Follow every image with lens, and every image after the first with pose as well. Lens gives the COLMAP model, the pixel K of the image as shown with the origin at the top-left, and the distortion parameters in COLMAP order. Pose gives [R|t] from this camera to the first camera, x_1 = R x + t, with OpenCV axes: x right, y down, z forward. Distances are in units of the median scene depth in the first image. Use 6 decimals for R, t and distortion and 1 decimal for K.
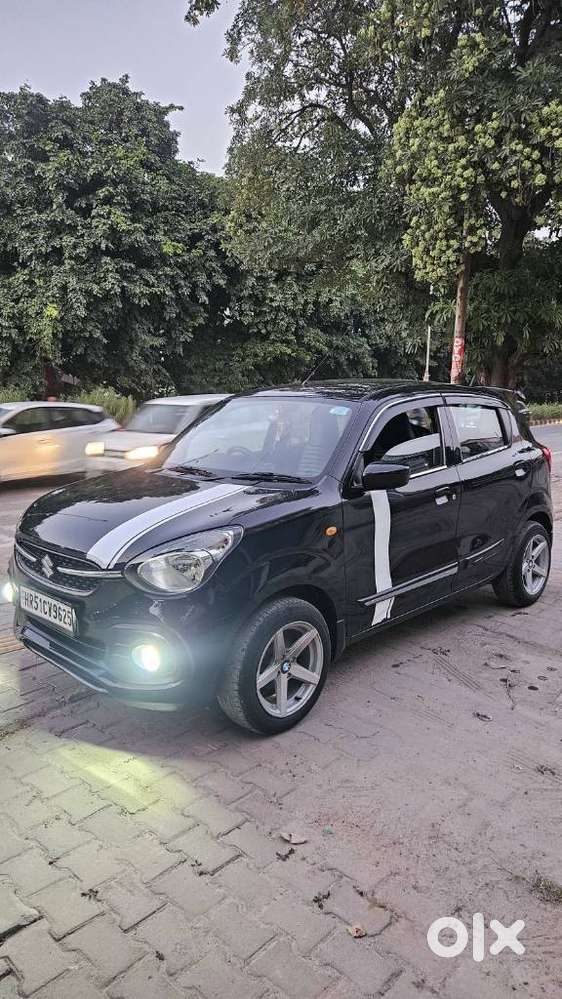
lens RADIAL K [[651.1, 0, 281.0], [0, 651.1, 499.5], [0, 0, 1]] dist [0.069090, -0.055207]
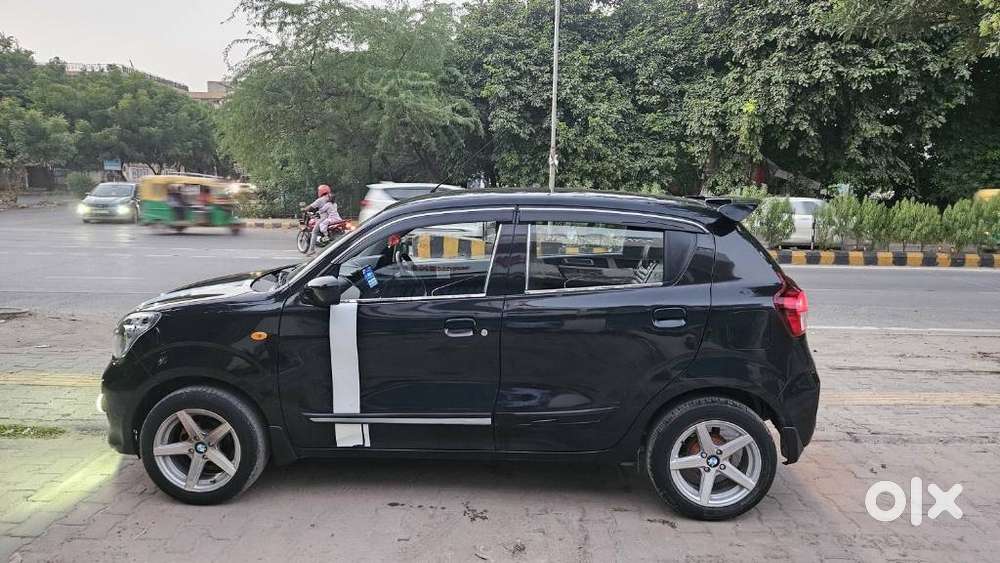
lens RADIAL K [[651.7, 0, 515.8], [0, 651.7, 279.9], [0, 0, 1]] dist [0.069090, -0.055207]
pose [[0.679098, 0.119421, -0.724268, 0.471774], [-0.133543, 0.990311, 0.038074, -0.057321], [0.721798, 0.070865, 0.688467, 0.245004]]
